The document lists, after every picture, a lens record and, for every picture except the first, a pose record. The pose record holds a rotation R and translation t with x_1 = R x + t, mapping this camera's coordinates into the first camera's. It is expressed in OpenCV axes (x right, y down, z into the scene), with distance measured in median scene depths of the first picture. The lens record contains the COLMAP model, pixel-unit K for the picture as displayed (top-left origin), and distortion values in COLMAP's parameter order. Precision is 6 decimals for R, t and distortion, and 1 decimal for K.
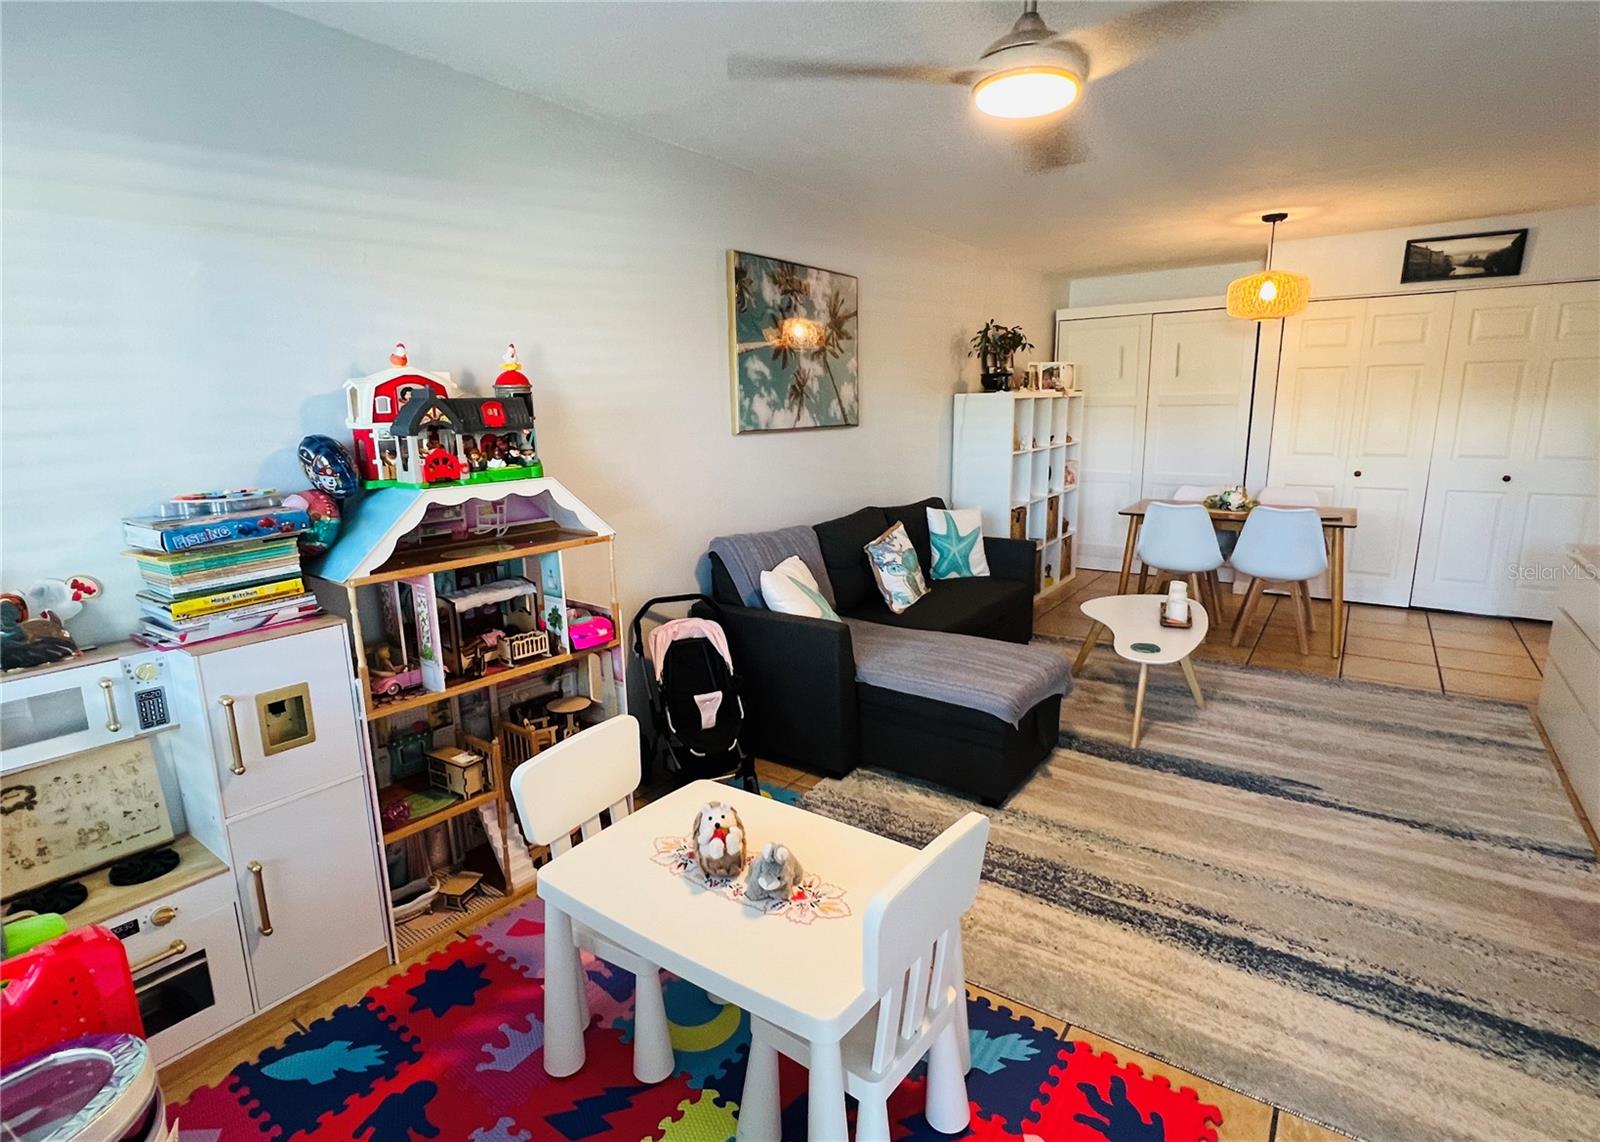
lens RADIAL K [[807.5, 0, 794.2], [0, 807.5, 569.7], [0, 0, 1]] dist [-0.000407, 0.000366]
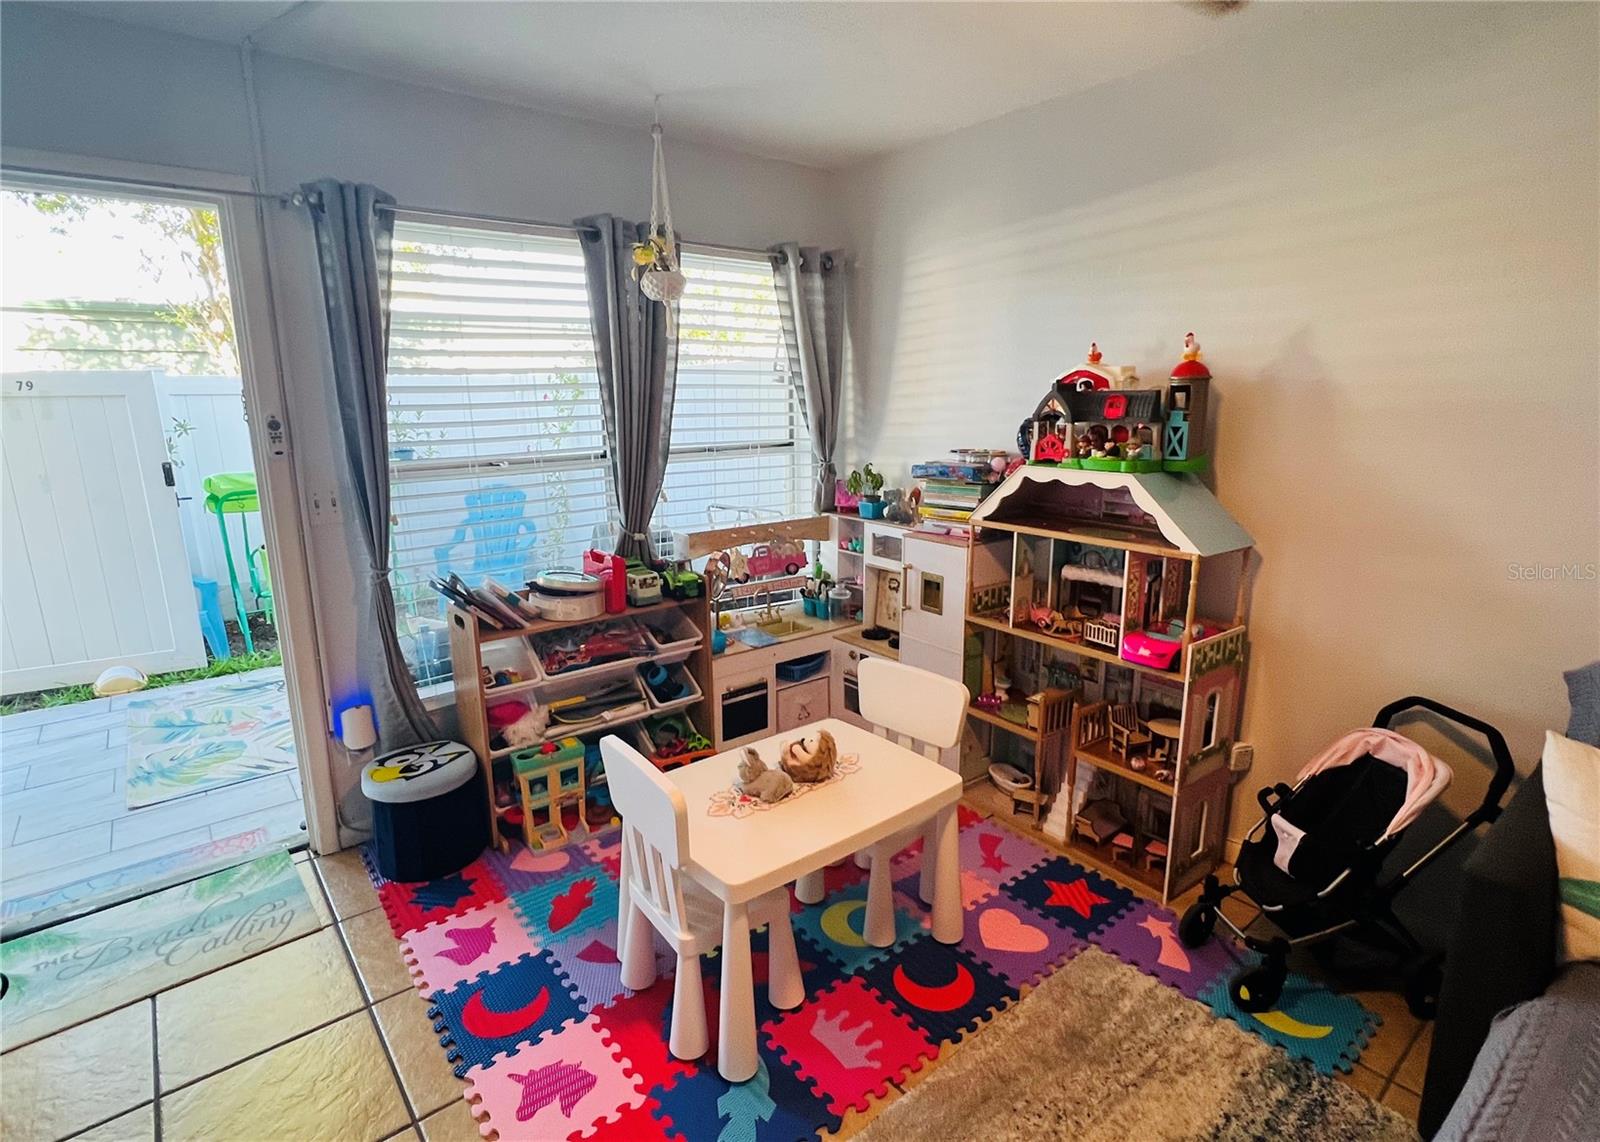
lens RADIAL K [[807.5, 0, 794.2], [0, 807.5, 569.7], [0, 0, 1]] dist [-0.000407, 0.000366]
pose [[-0.263083, 0.228476, -0.937329, 0.405803], [-0.181498, 0.942486, 0.280675, -0.112686], [0.947547, 0.243965, -0.206484, 0.464974]]
